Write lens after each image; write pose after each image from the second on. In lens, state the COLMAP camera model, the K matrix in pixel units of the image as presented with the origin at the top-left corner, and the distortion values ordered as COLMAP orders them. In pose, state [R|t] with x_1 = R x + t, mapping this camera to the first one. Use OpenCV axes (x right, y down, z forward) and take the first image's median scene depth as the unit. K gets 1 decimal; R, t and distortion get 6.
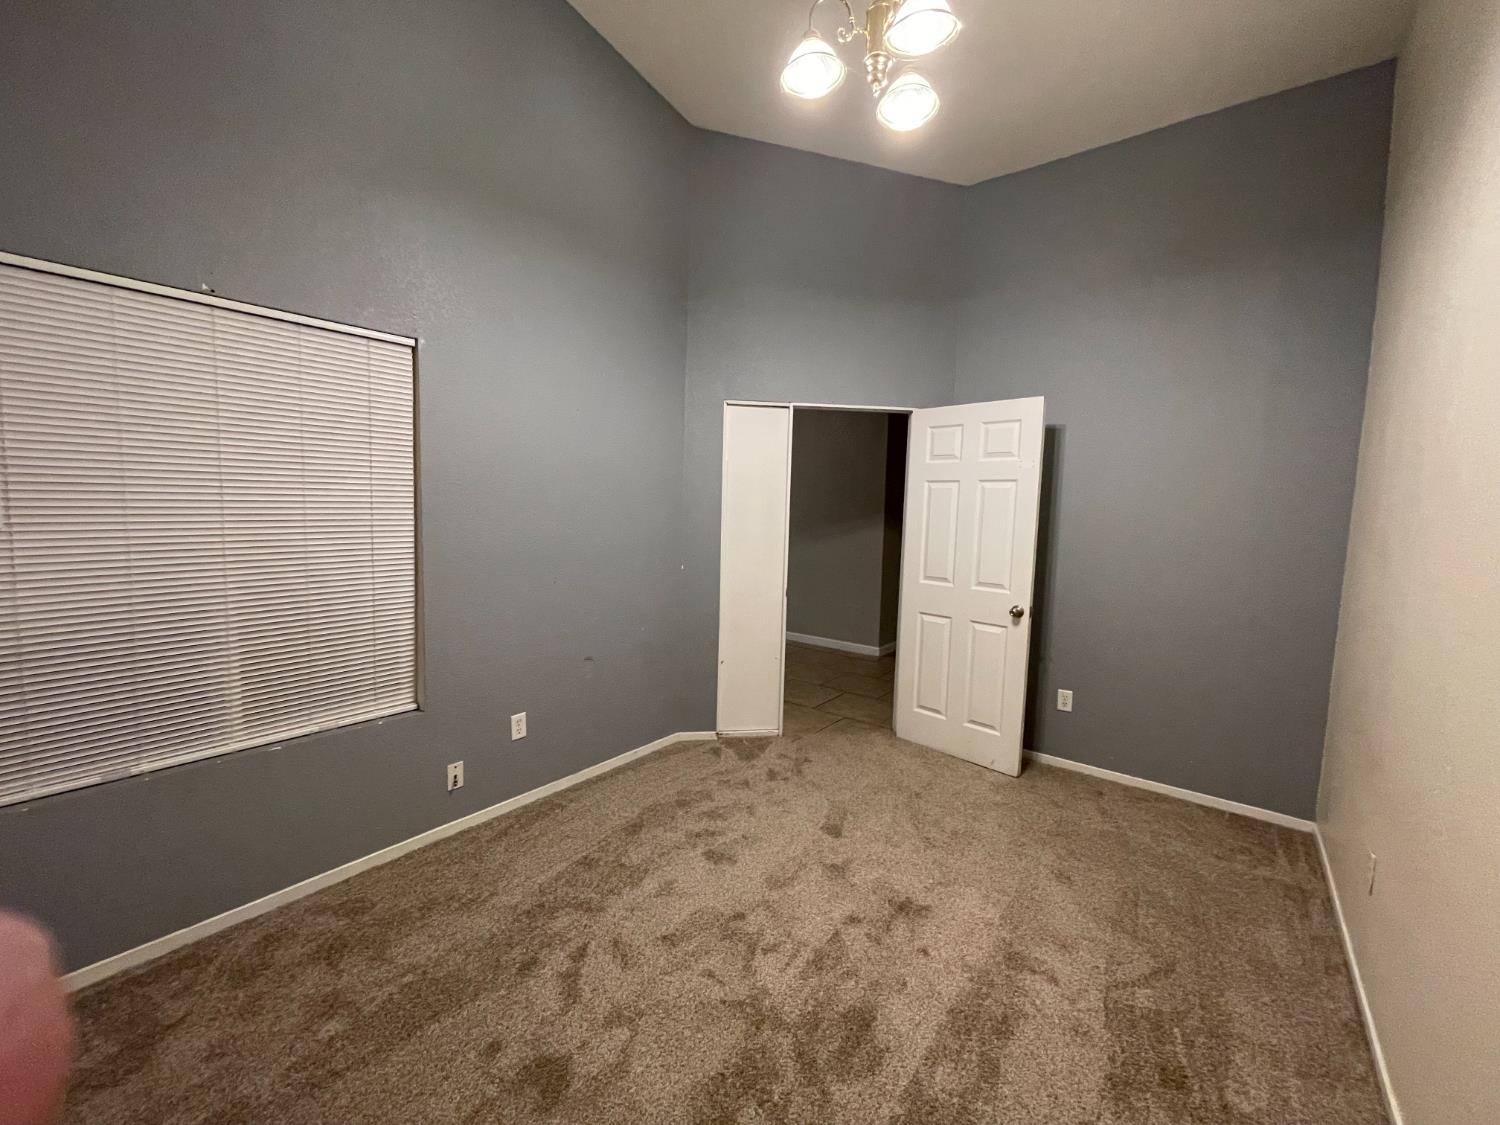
lens RADIAL K [[608.6, 0, 735.6], [0, 608.6, 564.8], [0, 0, 1]] dist [-0.005469, 0.002333]
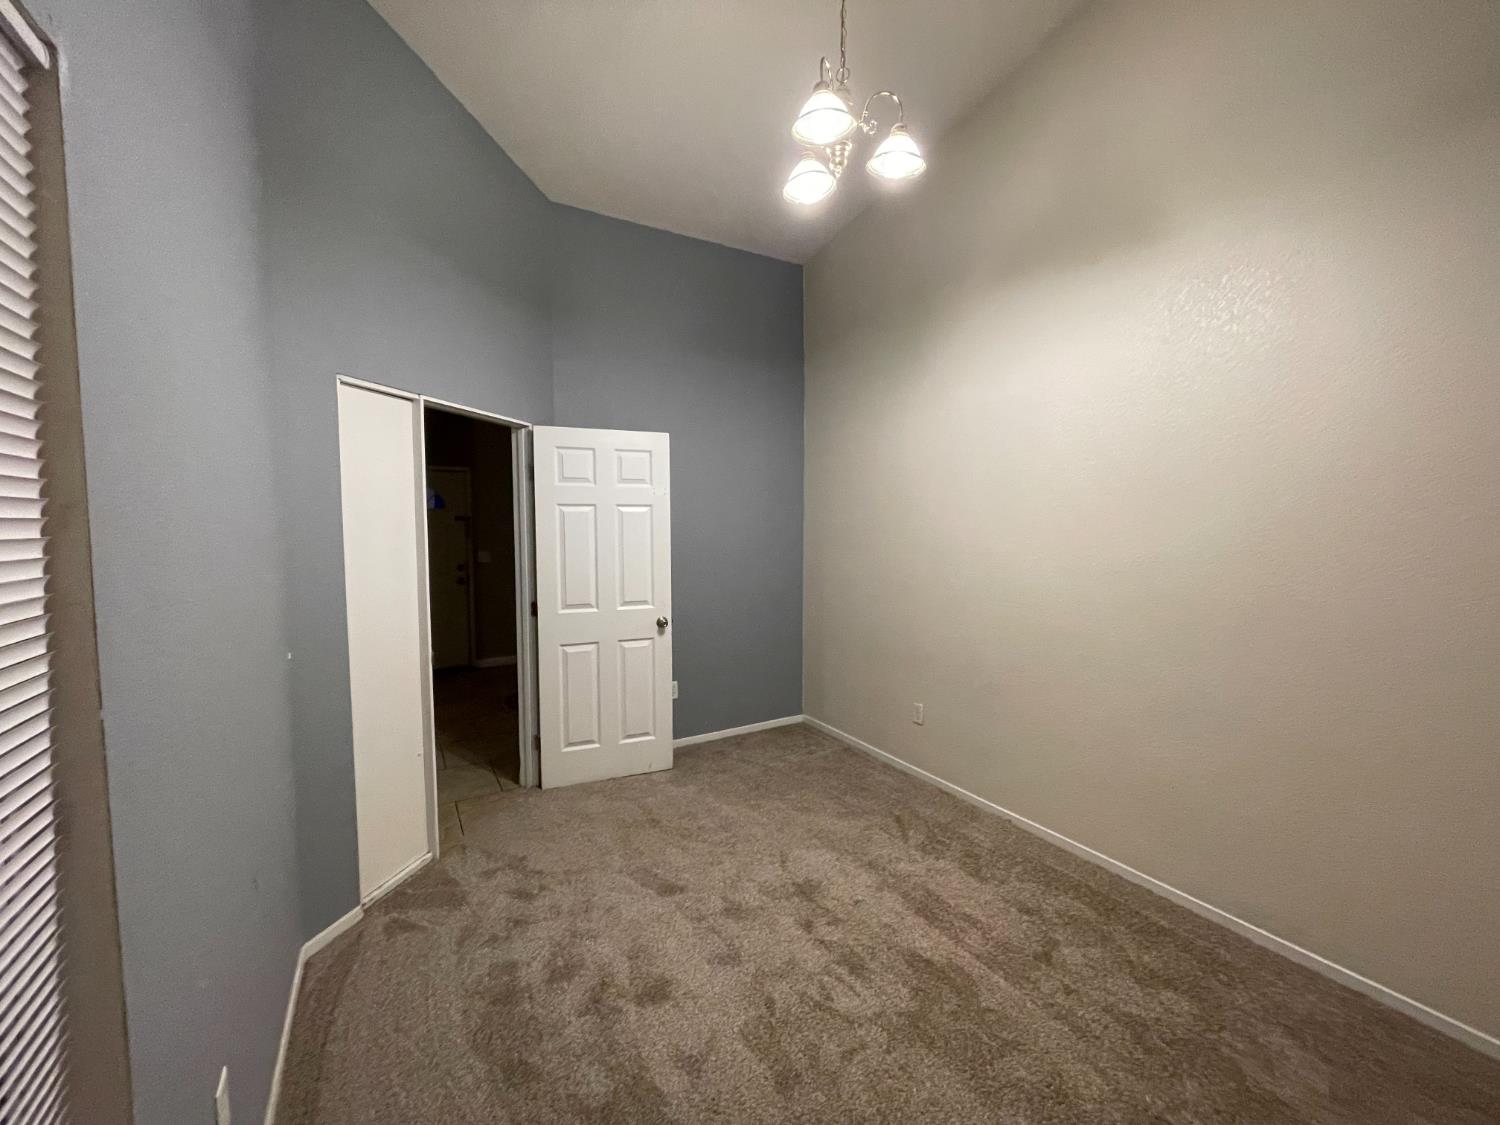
lens RADIAL K [[608.6, 0, 761.7], [0, 608.6, 563.4], [0, 0, 1]] dist [-0.005469, 0.002333]
pose [[0.350547, -0.087972, 0.932404, -0.539030], [0.110011, 0.992554, 0.052287, -0.073593], [-0.930062, 0.084245, 0.357615, 0.452099]]
